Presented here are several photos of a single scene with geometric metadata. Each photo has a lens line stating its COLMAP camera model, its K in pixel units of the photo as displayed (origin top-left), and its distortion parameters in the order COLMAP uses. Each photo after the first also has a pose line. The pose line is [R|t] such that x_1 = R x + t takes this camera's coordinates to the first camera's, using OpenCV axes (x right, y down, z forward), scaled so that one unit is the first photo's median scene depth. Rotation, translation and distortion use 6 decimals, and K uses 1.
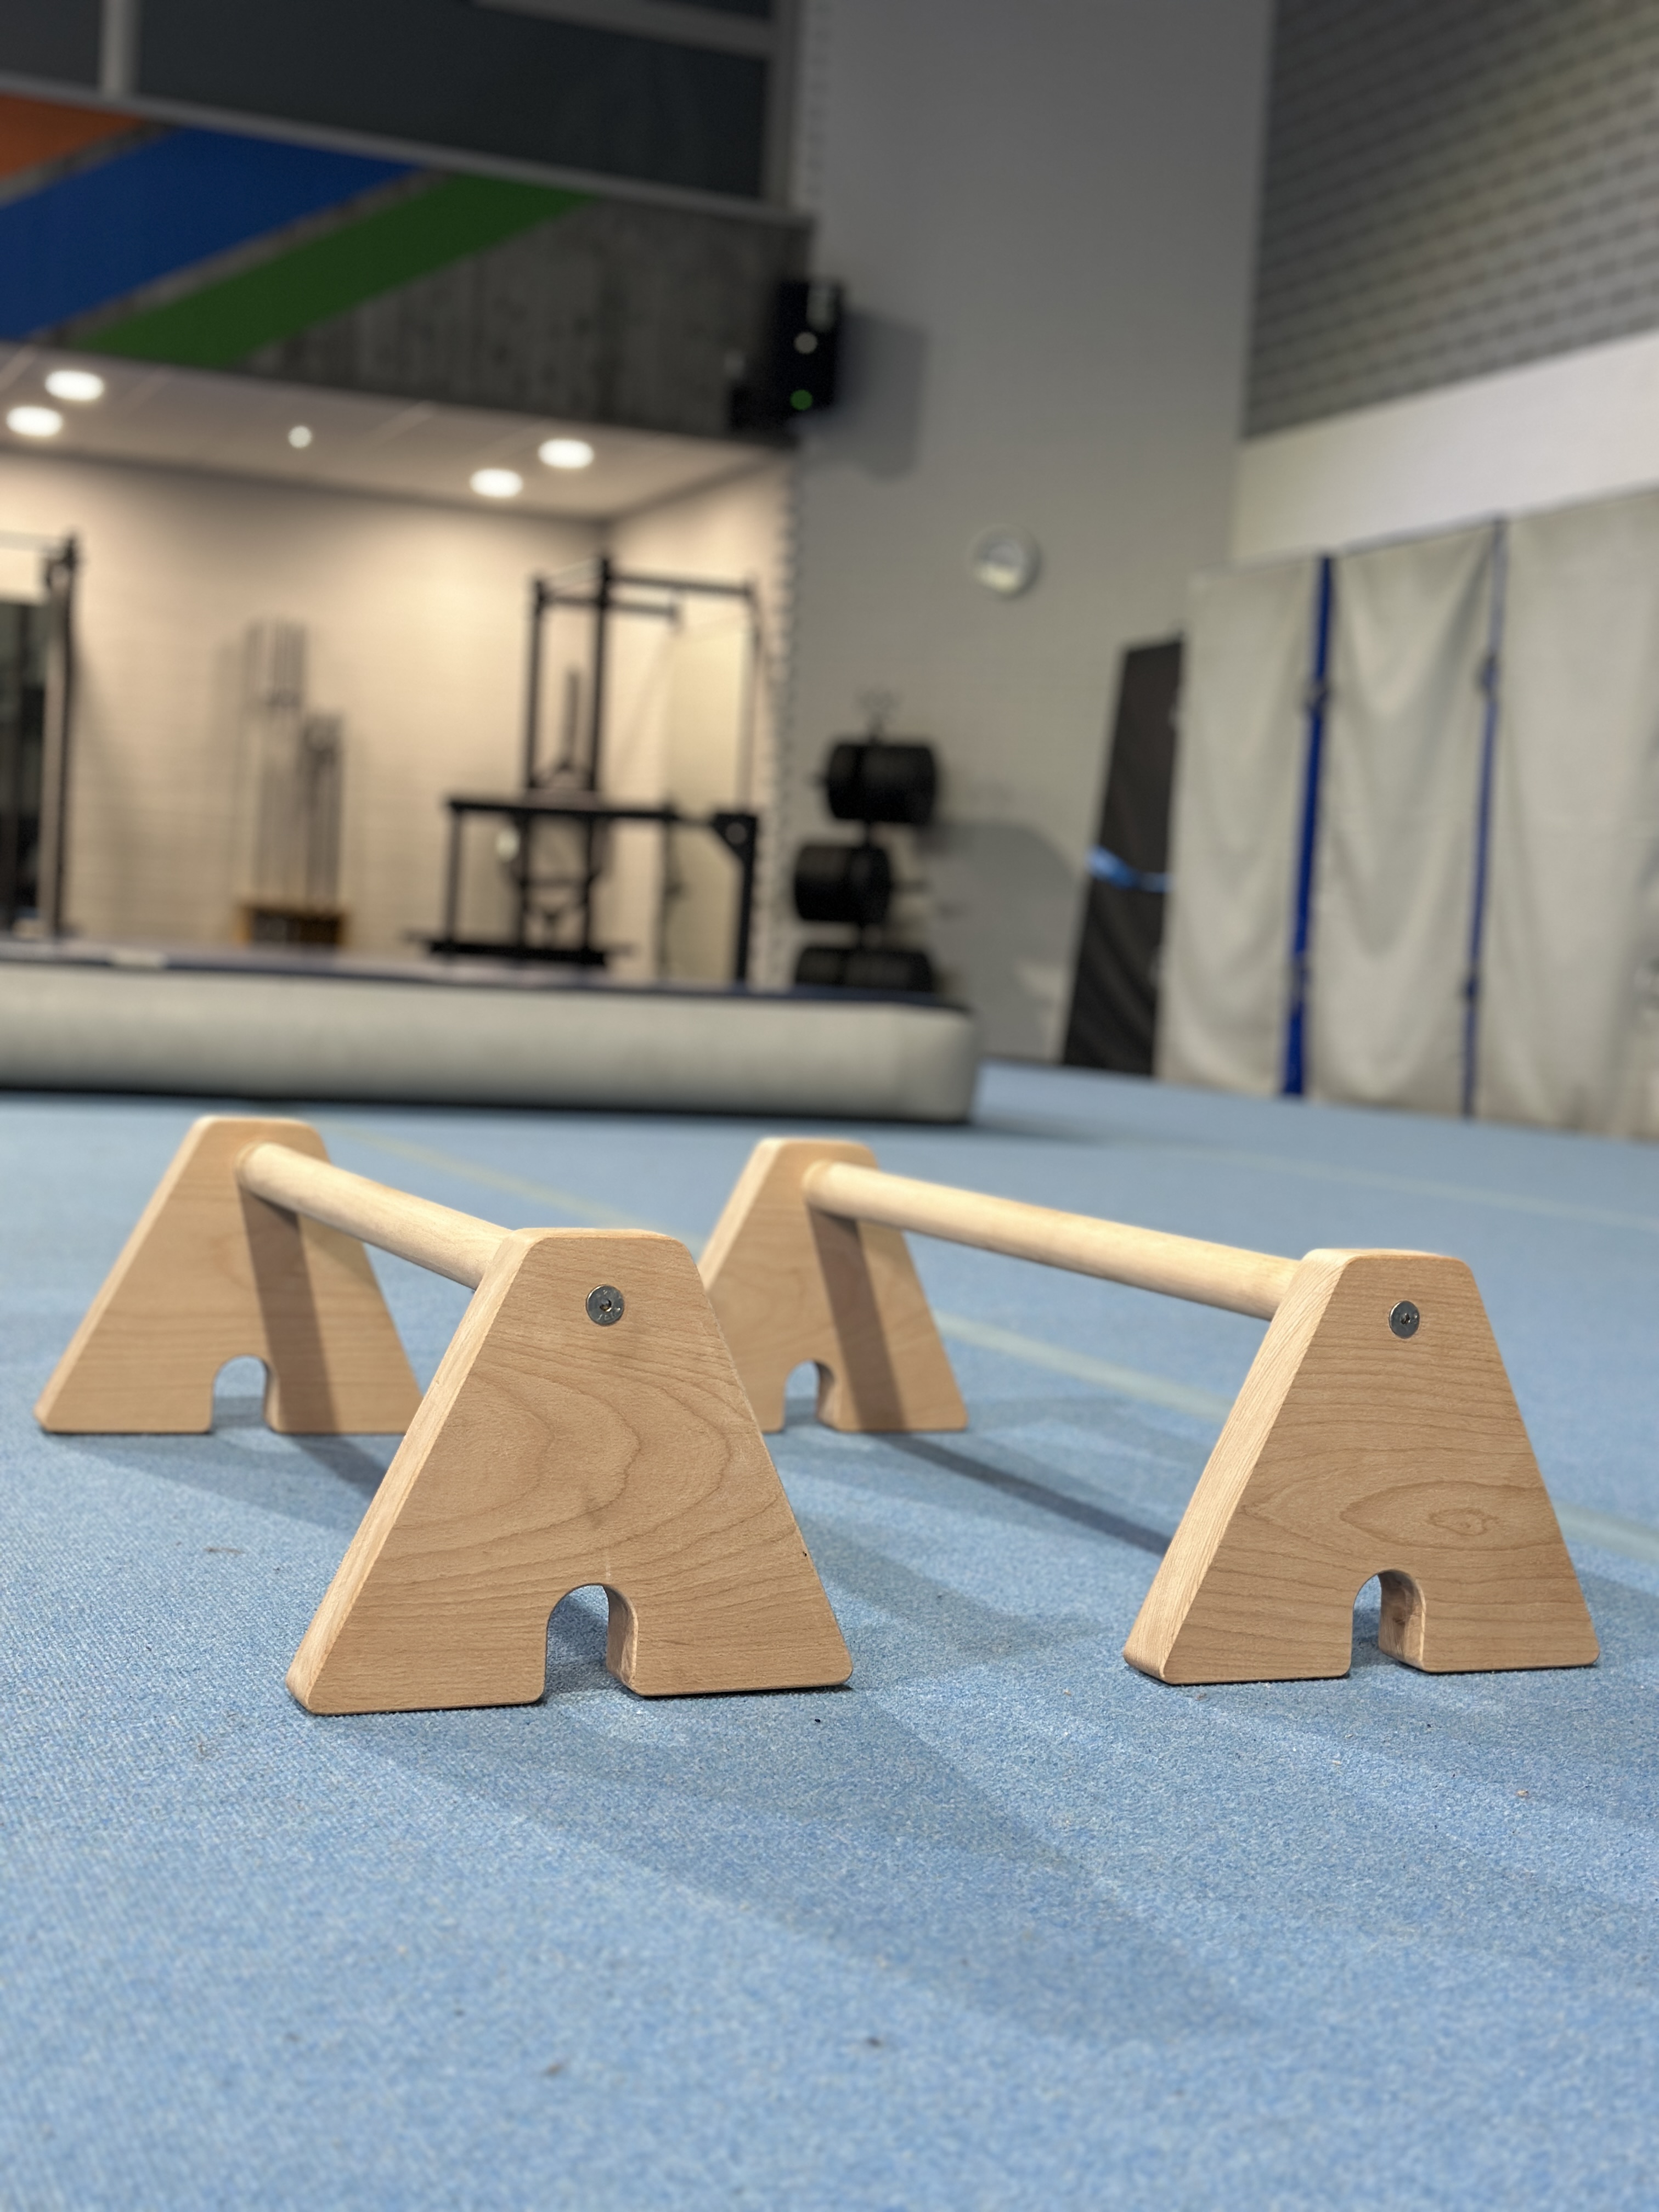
lens RADIAL K [[3126.6, 0, 861.0], [0, 3126.6, 997.9], [0, 0, 1]] dist [0.309125, -0.829803]
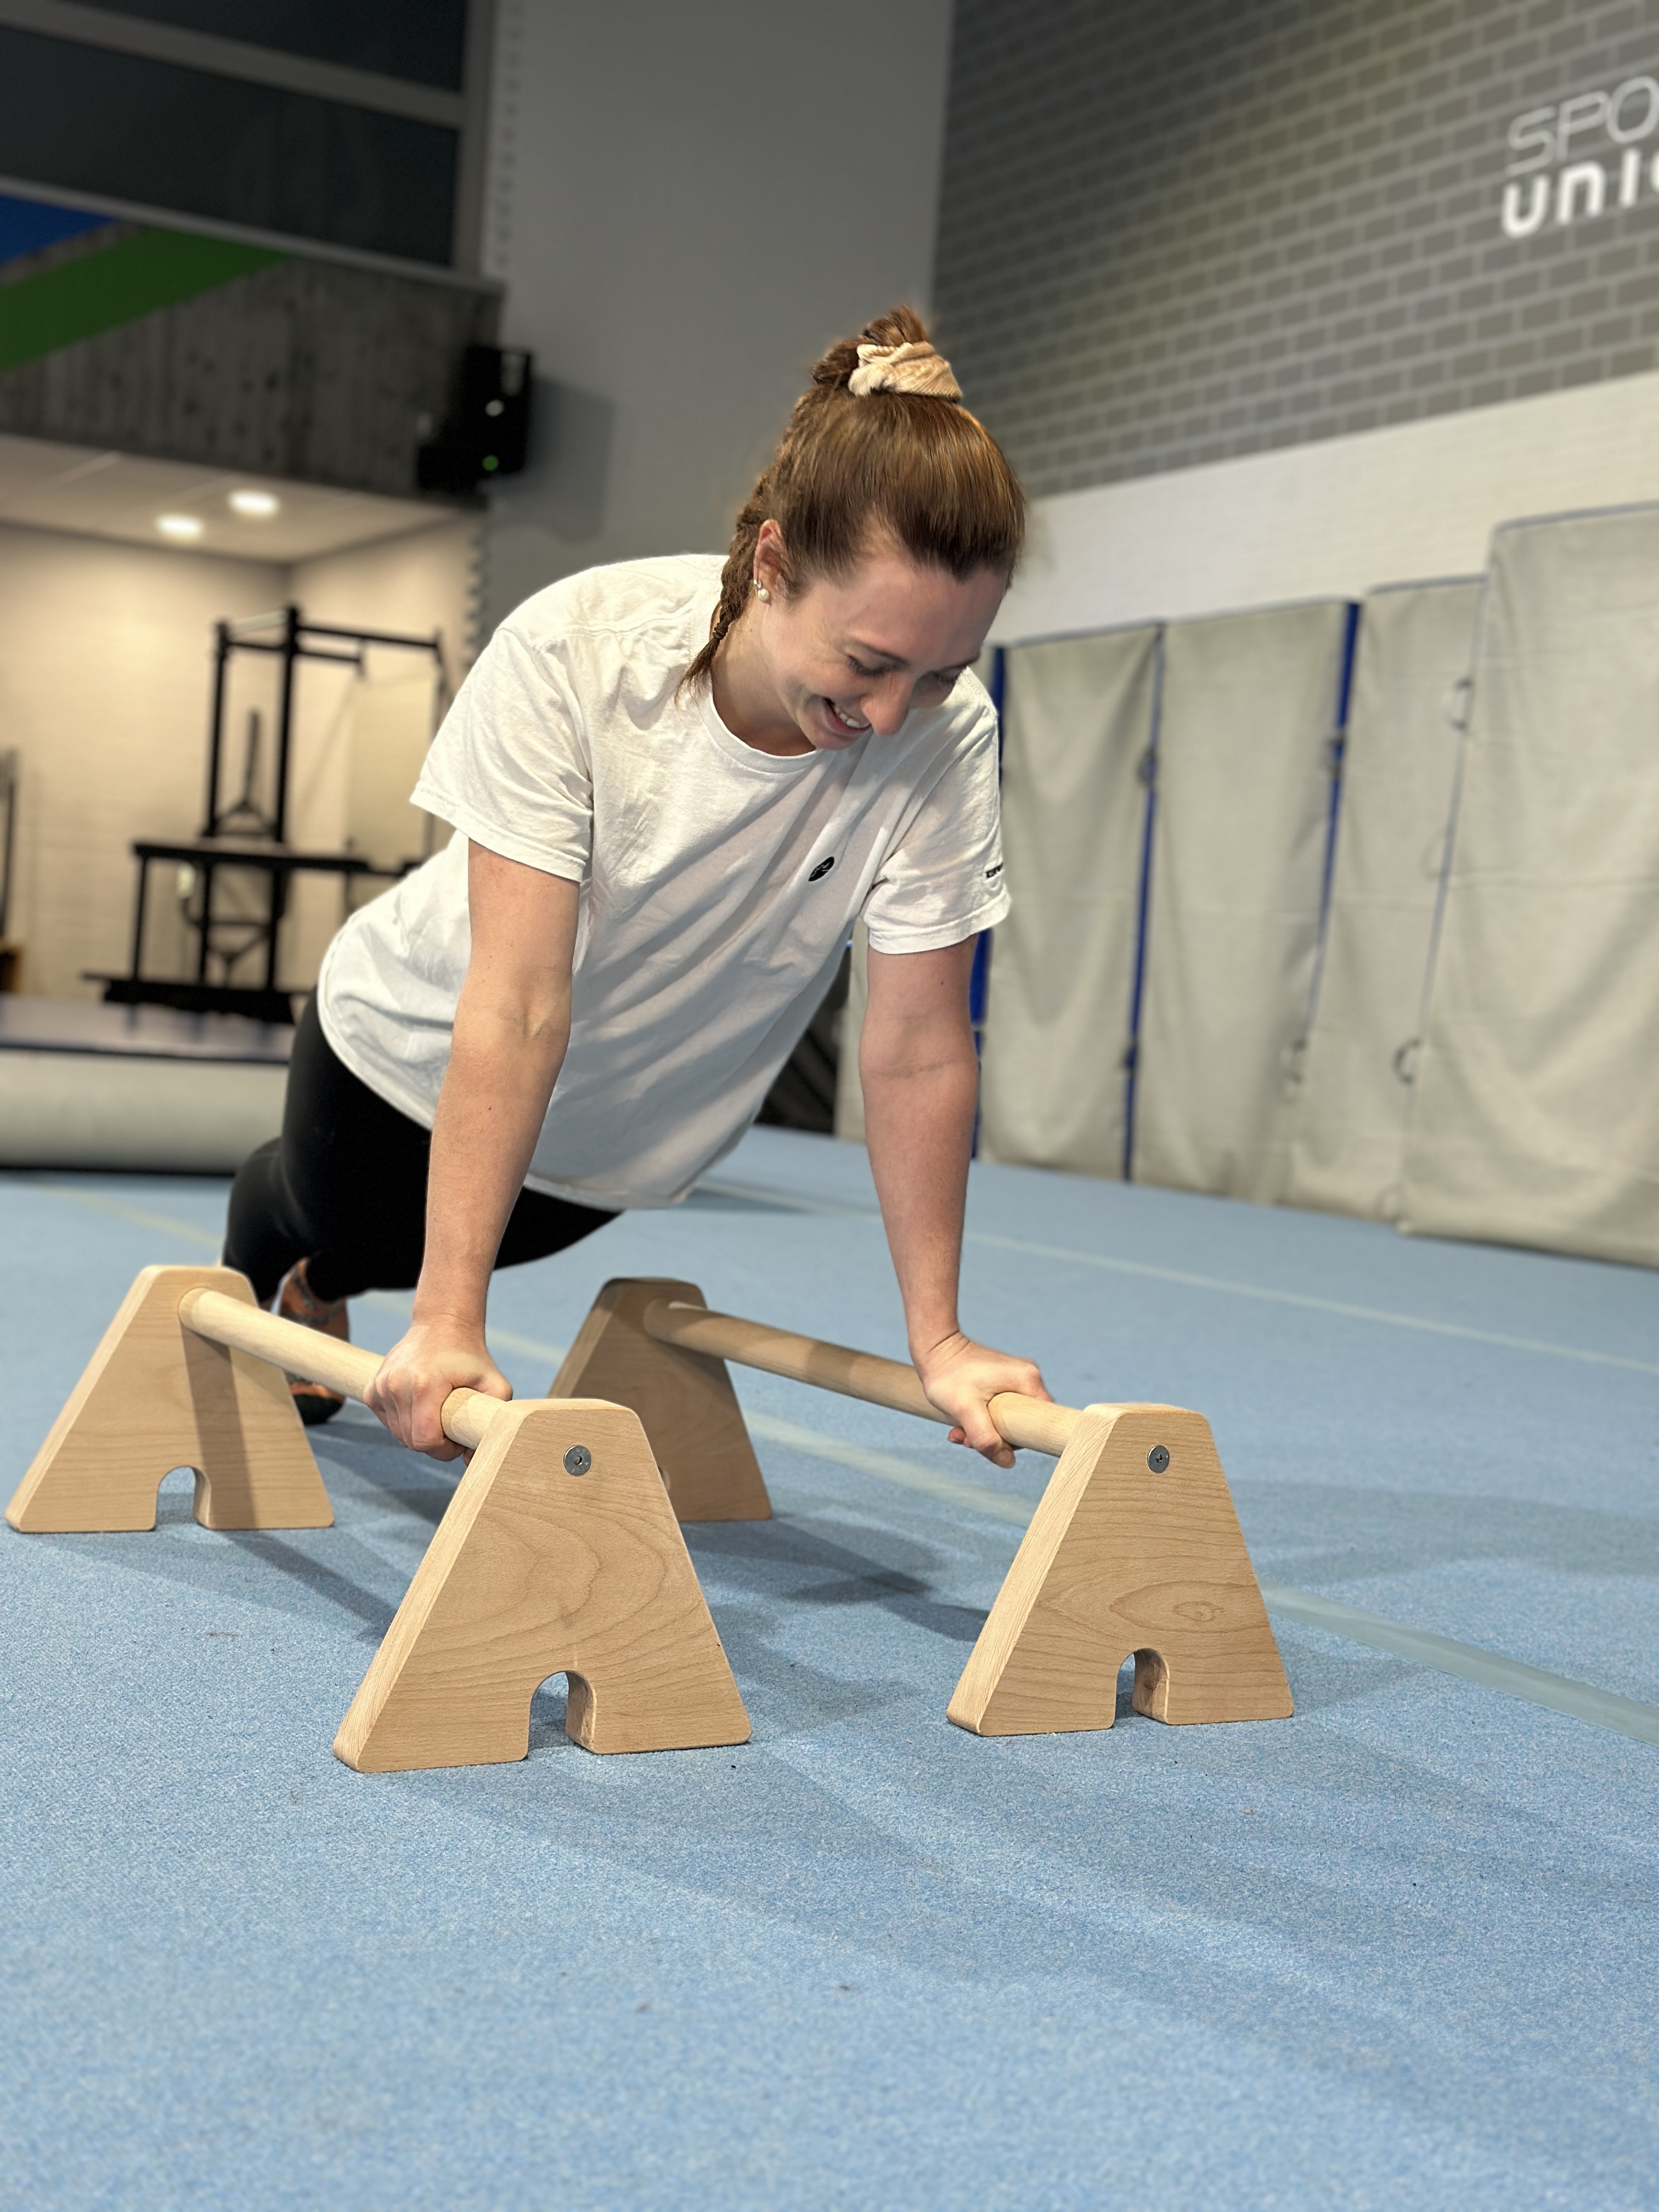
lens RADIAL K [[3129.5, 0, 829.5], [0, 3129.5, 1106.0], [0, 0, 1]] dist [0.250822, -0.632918]
pose [[0.994682, 0.009209, 0.102579, -0.128011], [-0.012114, 0.999542, 0.027729, -0.102055], [-0.102277, -0.028824, 0.994338, -0.373842]]
